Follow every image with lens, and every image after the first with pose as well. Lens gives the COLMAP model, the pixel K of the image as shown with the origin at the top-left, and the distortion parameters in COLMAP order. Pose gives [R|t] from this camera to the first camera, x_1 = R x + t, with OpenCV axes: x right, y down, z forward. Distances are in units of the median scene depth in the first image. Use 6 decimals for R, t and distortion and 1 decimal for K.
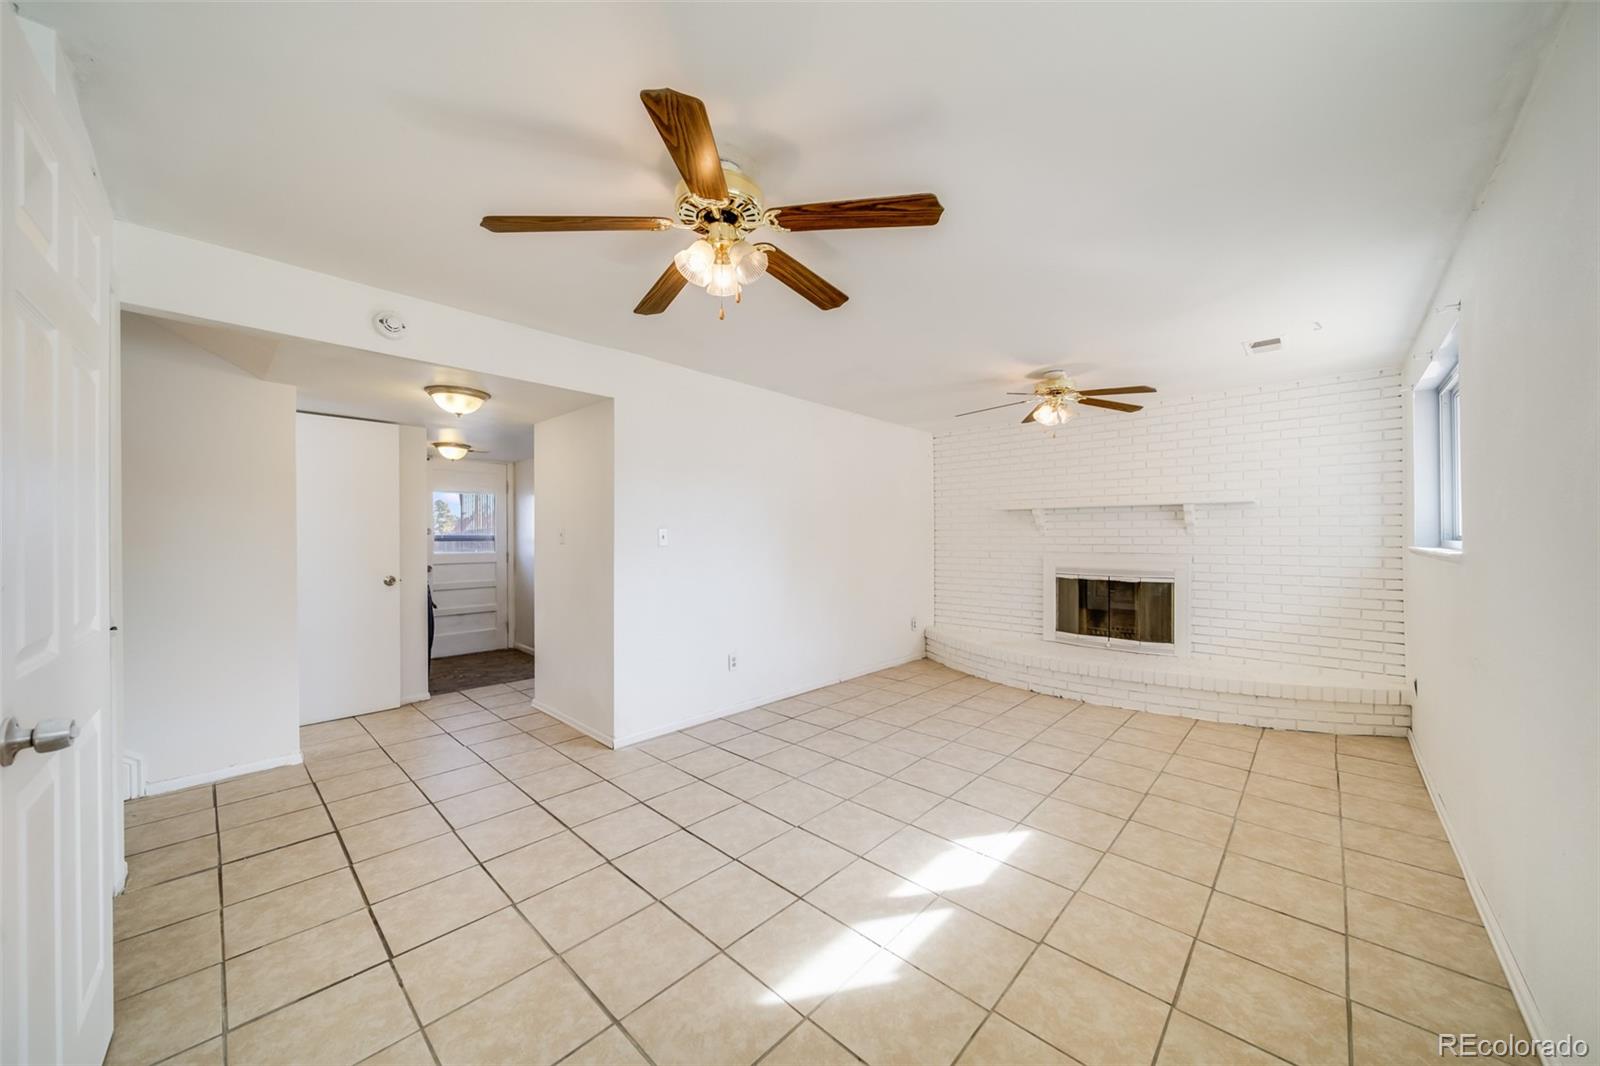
lens RADIAL K [[568.6, 0, 801.5], [0, 568.6, 532.9], [0, 0, 1]] dist [-0.007711, -0.000017]
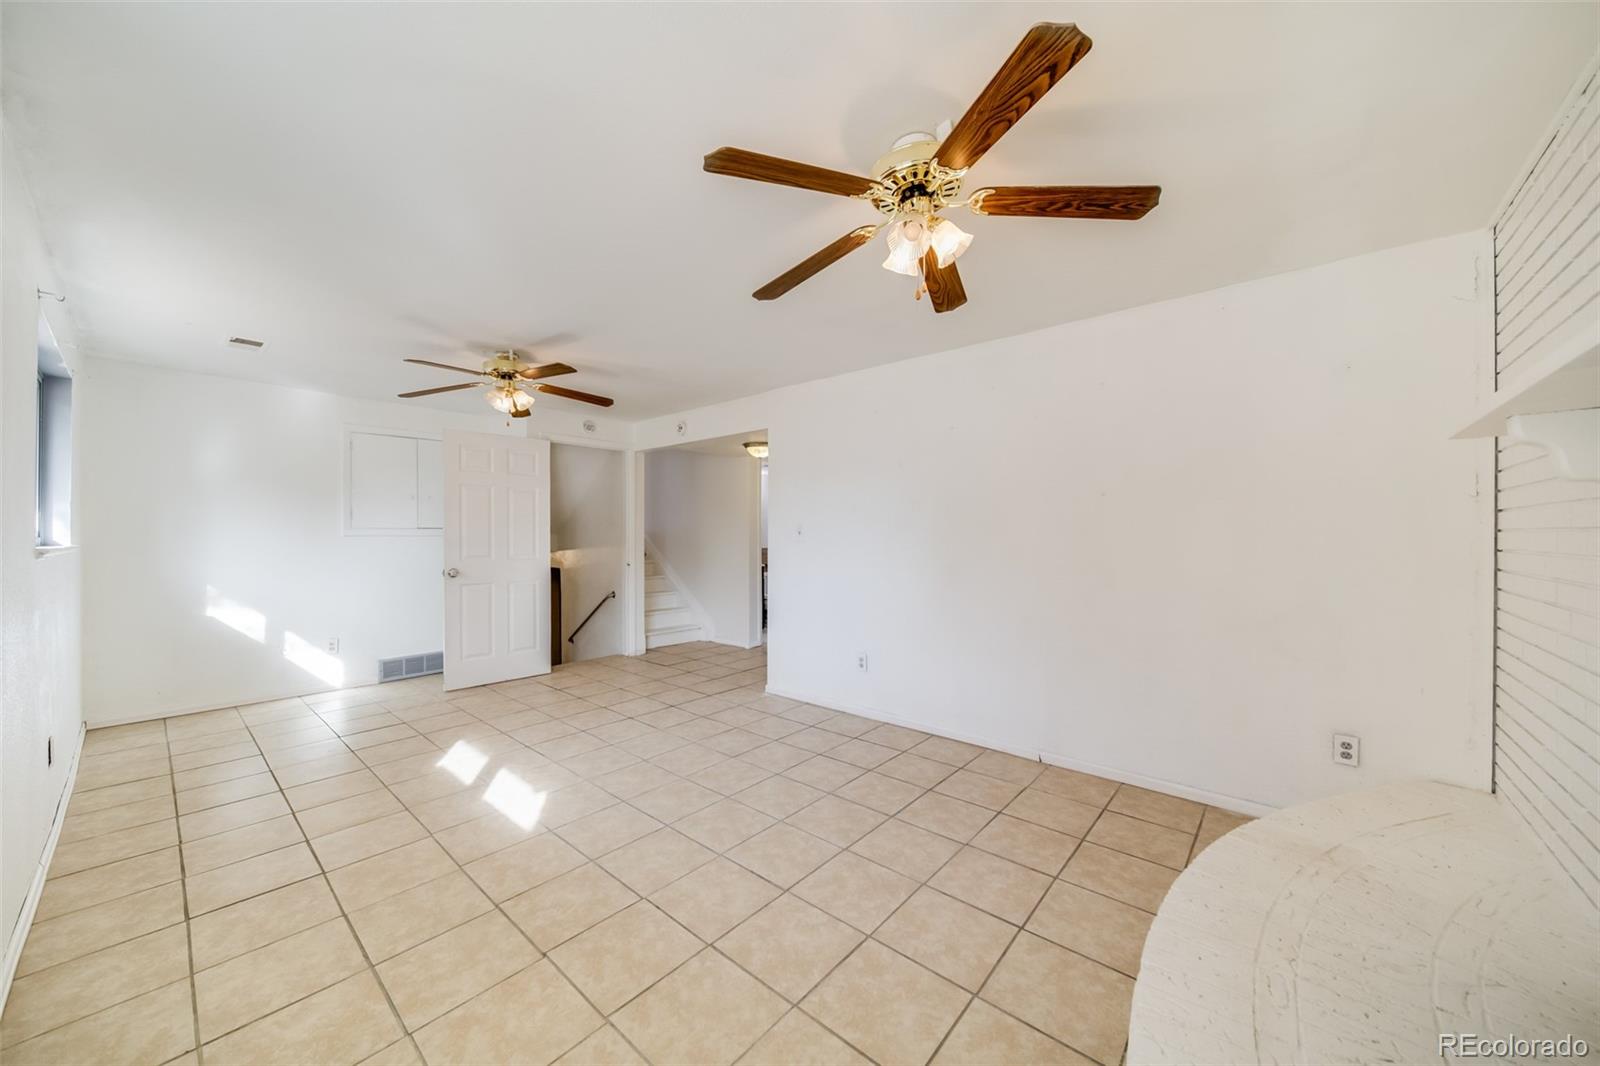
lens RADIAL K [[568.6, 0, 801.9], [0, 568.6, 535.3], [0, 0, 1]] dist [-0.007711, -0.000017]
pose [[0.037826, 0.006056, -0.999266, 0.987172], [0.004725, 0.999969, 0.006239, 0.003747], [0.999273, -0.004958, 0.037796, 1.011093]]
